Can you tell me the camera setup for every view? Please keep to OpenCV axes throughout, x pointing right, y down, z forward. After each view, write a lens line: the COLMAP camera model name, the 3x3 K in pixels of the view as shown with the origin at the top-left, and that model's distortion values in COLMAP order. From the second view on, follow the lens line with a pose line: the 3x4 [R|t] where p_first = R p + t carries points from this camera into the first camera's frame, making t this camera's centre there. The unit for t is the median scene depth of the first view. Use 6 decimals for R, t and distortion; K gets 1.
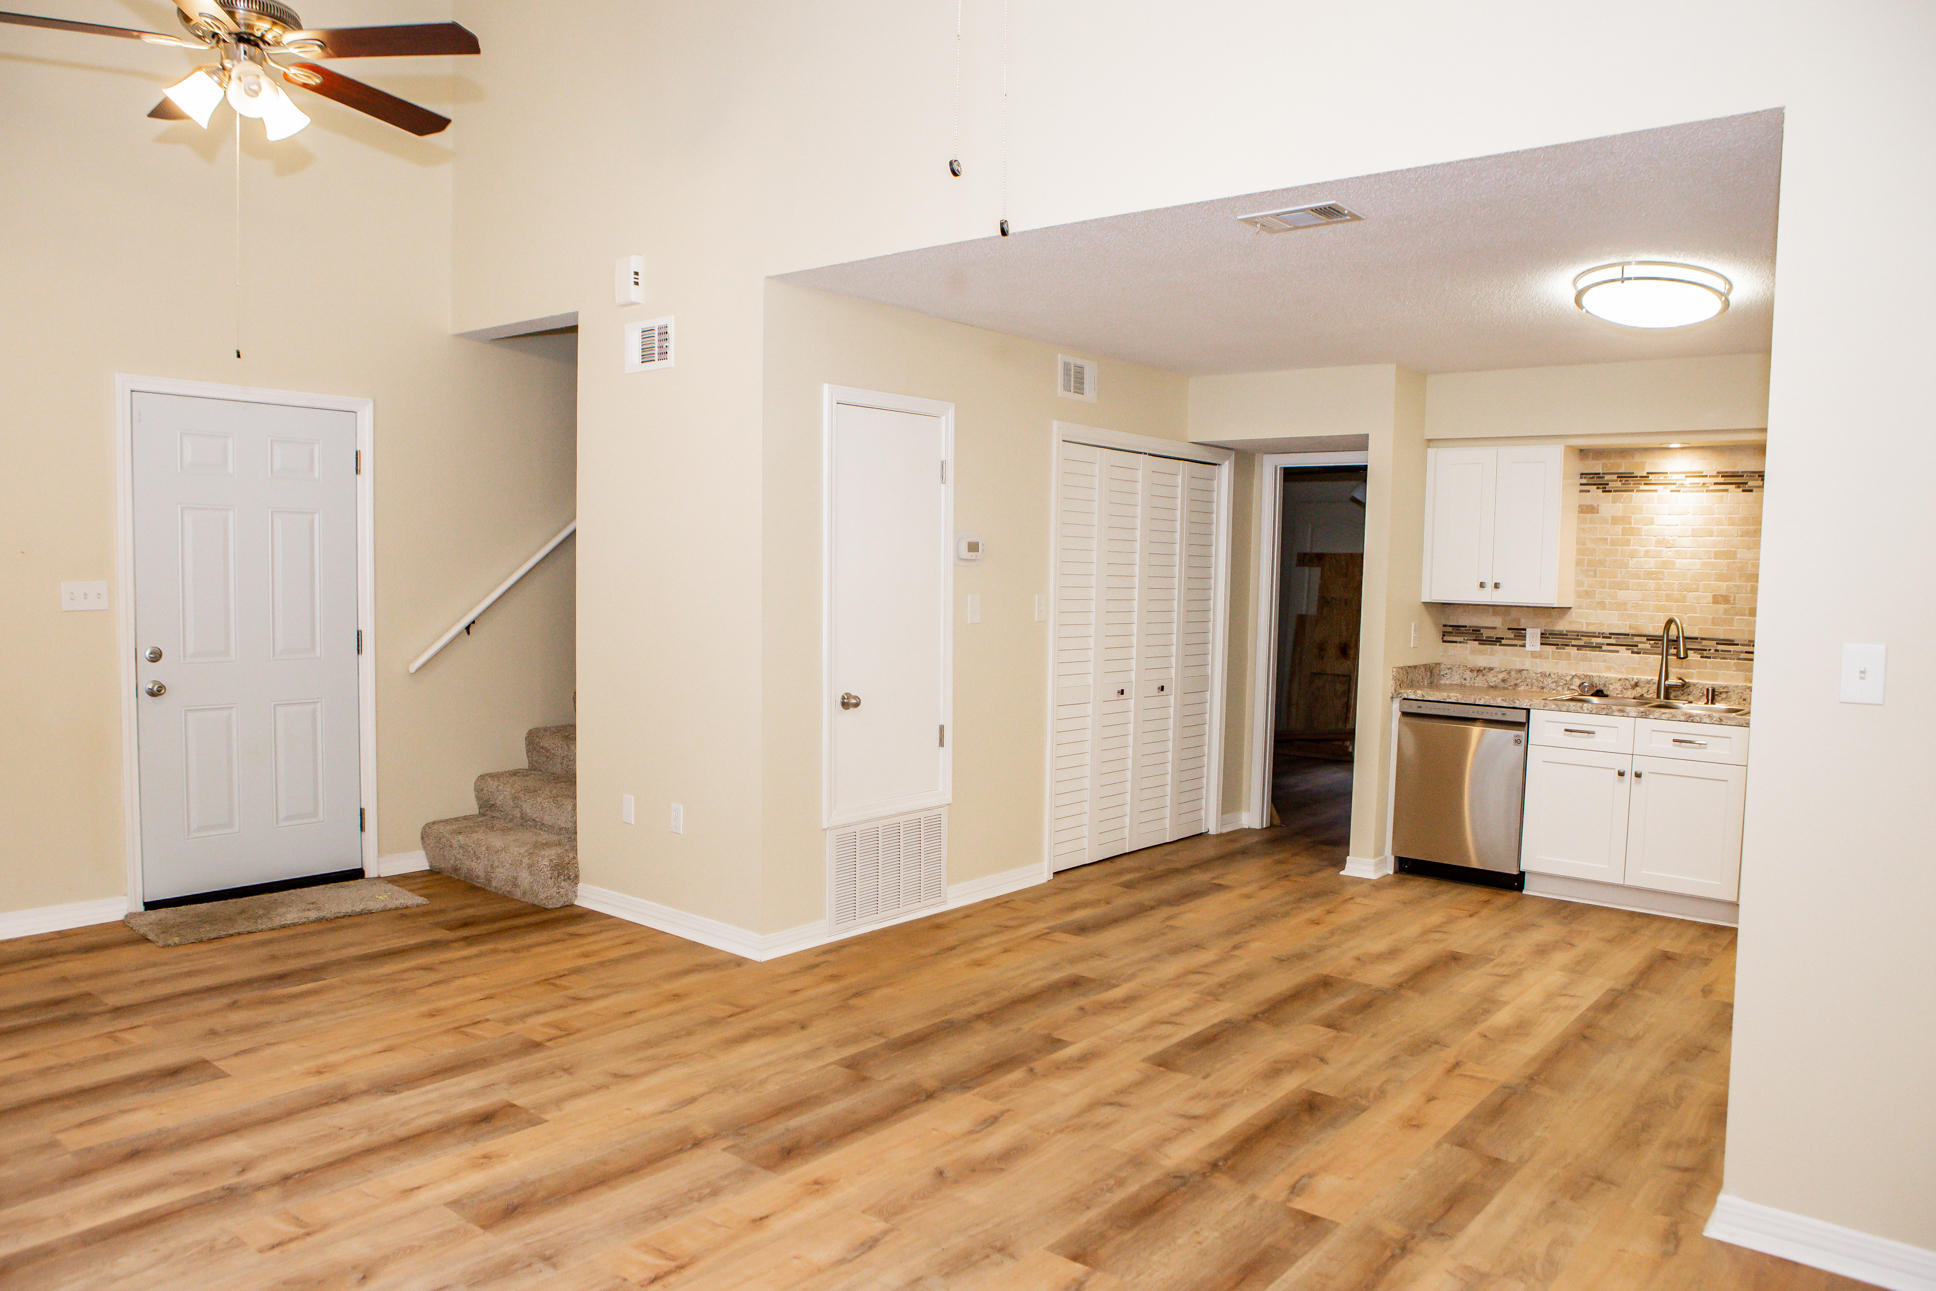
lens RADIAL K [[1359.8, 0, 967.1], [0, 1359.8, 664.2], [0, 0, 1]] dist [-0.113849, 0.088635]
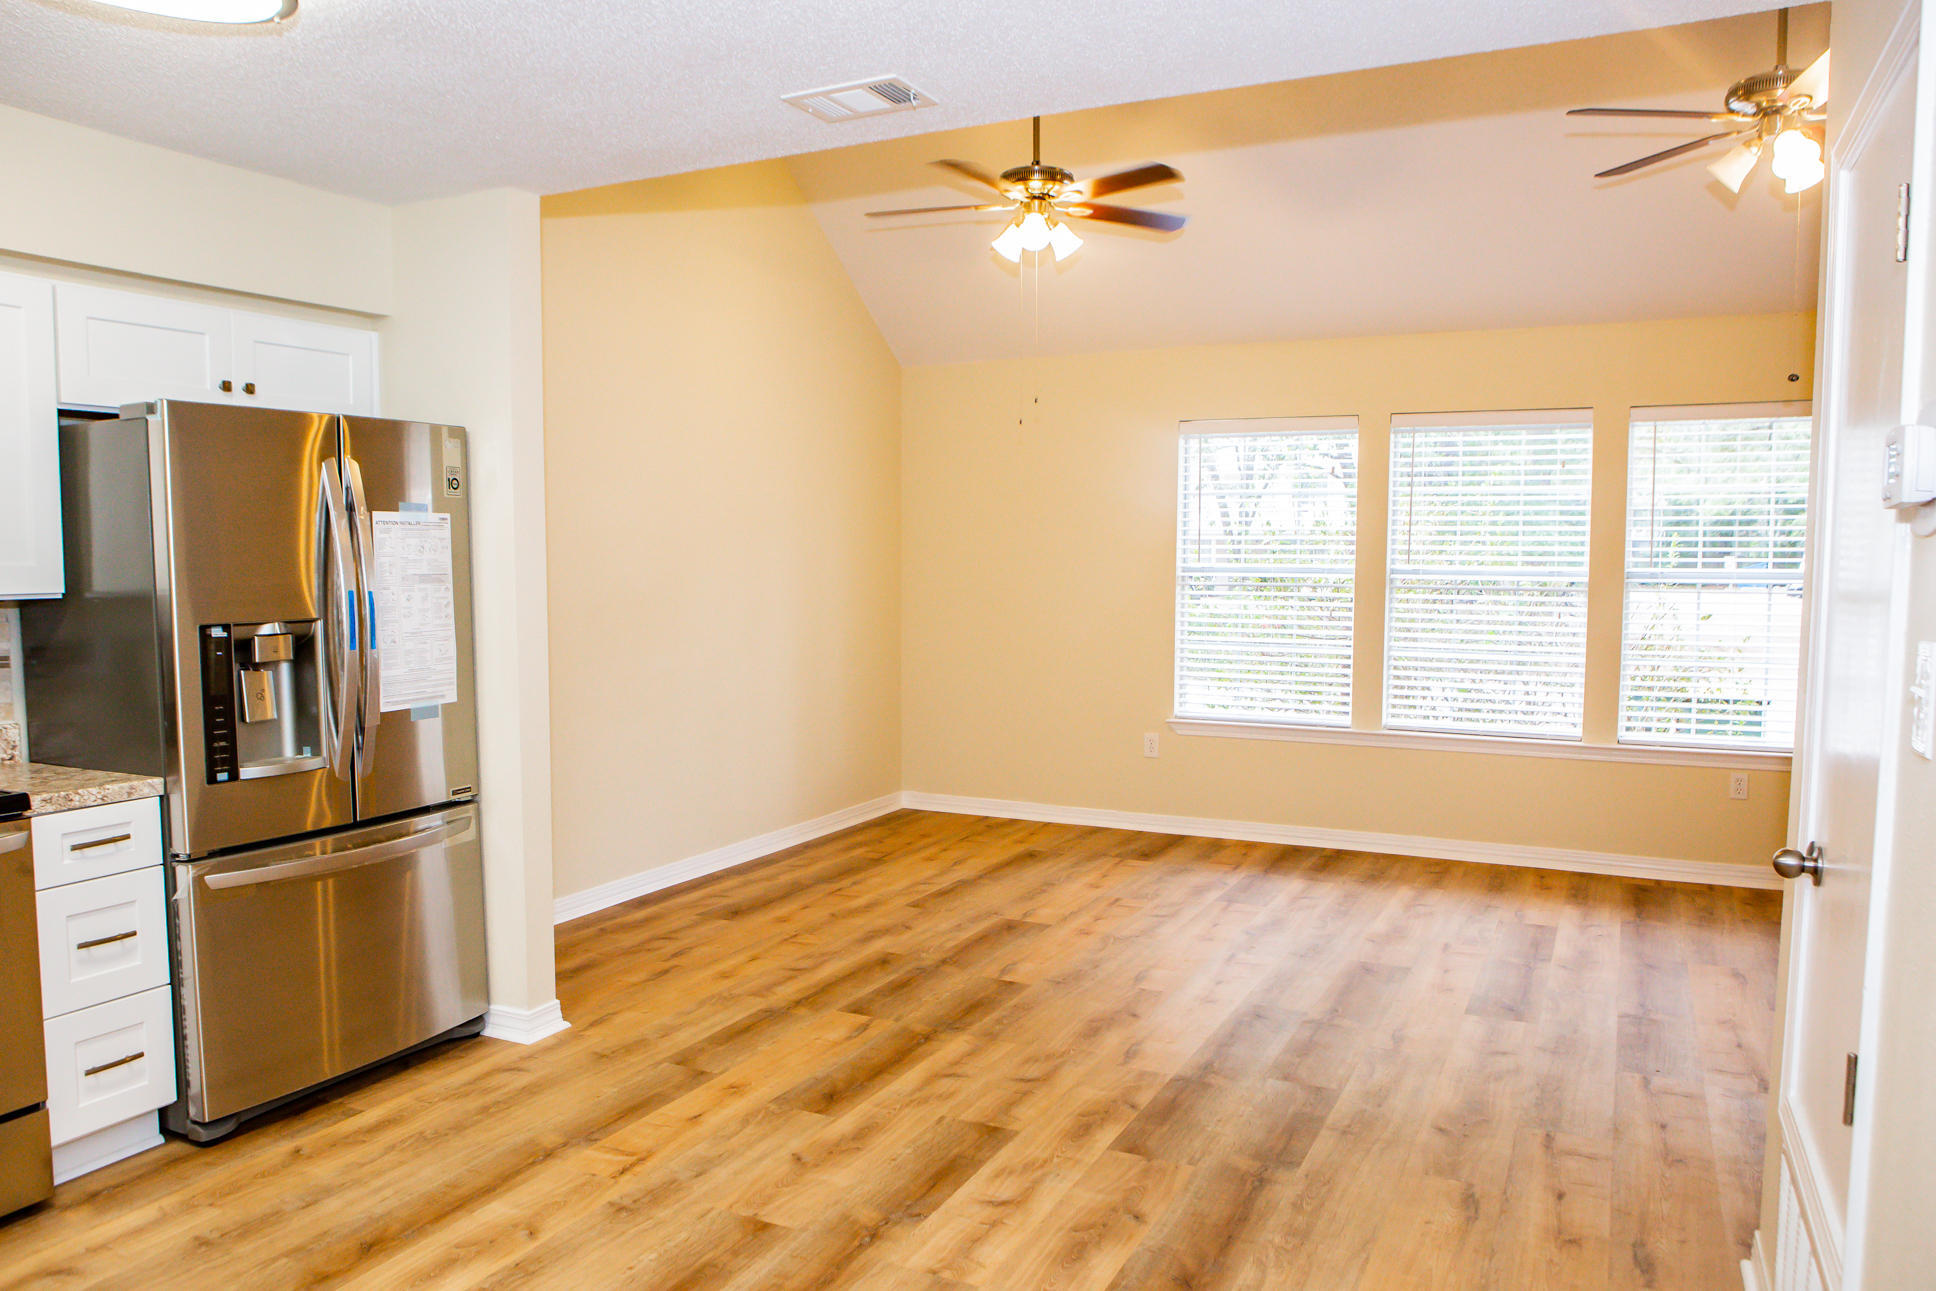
lens RADIAL K [[1359.8, 0, 967.1], [0, 1359.8, 664.2], [0, 0, 1]] dist [-0.113849, 0.088635]
pose [[-0.974680, -0.006253, -0.223518, 0.339811], [-0.039239, 0.988881, 0.143440, -0.108790], [0.220136, 0.148578, -0.964087, 1.706445]]
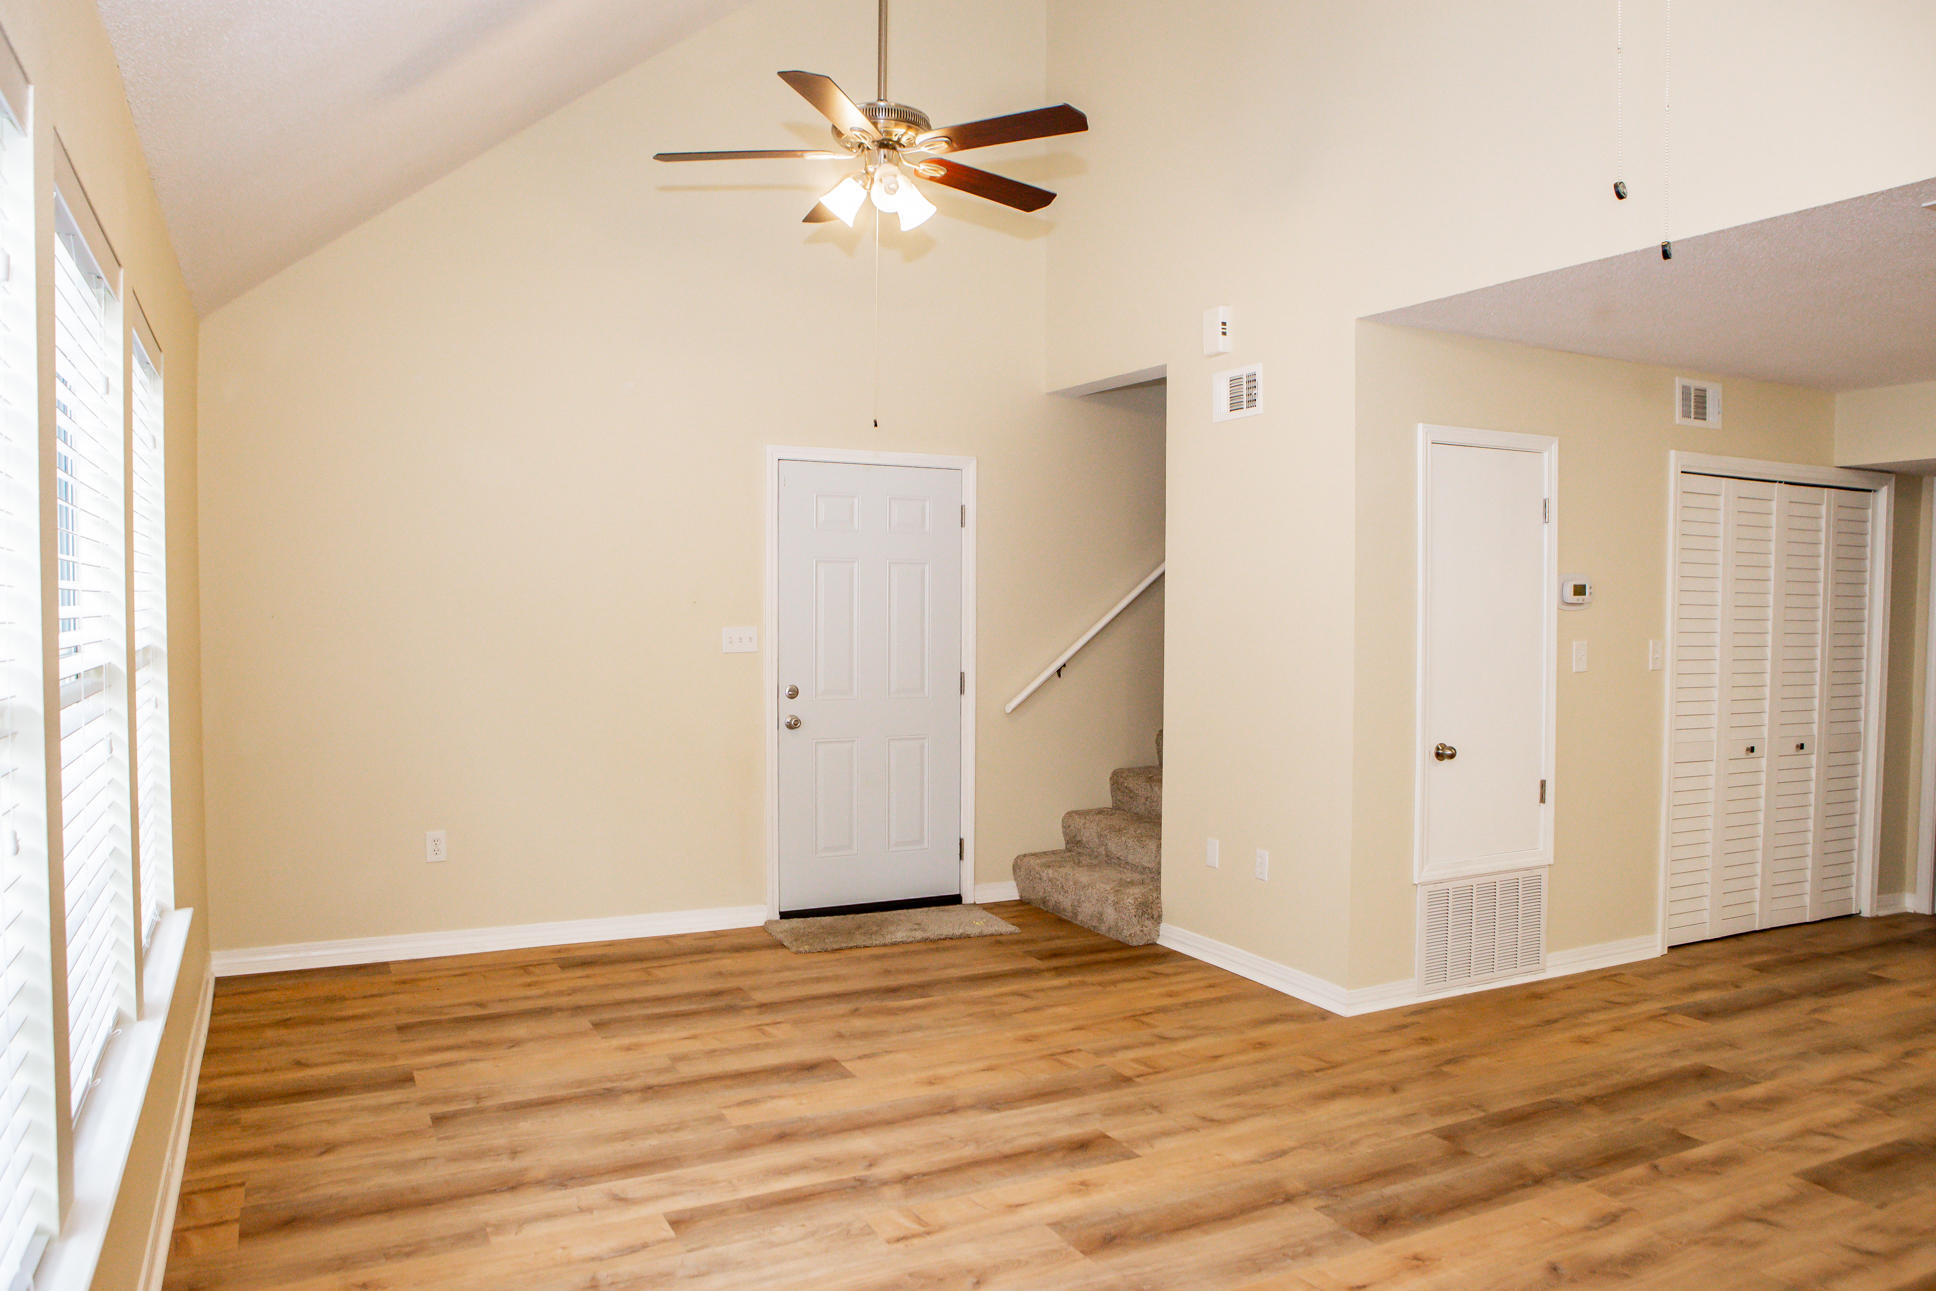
lens RADIAL K [[1359.8, 0, 967.1], [0, 1359.8, 664.2], [0, 0, 1]] dist [-0.113849, 0.088635]
pose [[0.917209, 0.007064, -0.398343, -0.025117], [-0.019691, 0.999425, -0.027616, -0.002636], [0.397919, 0.033173, 0.916821, -0.005467]]
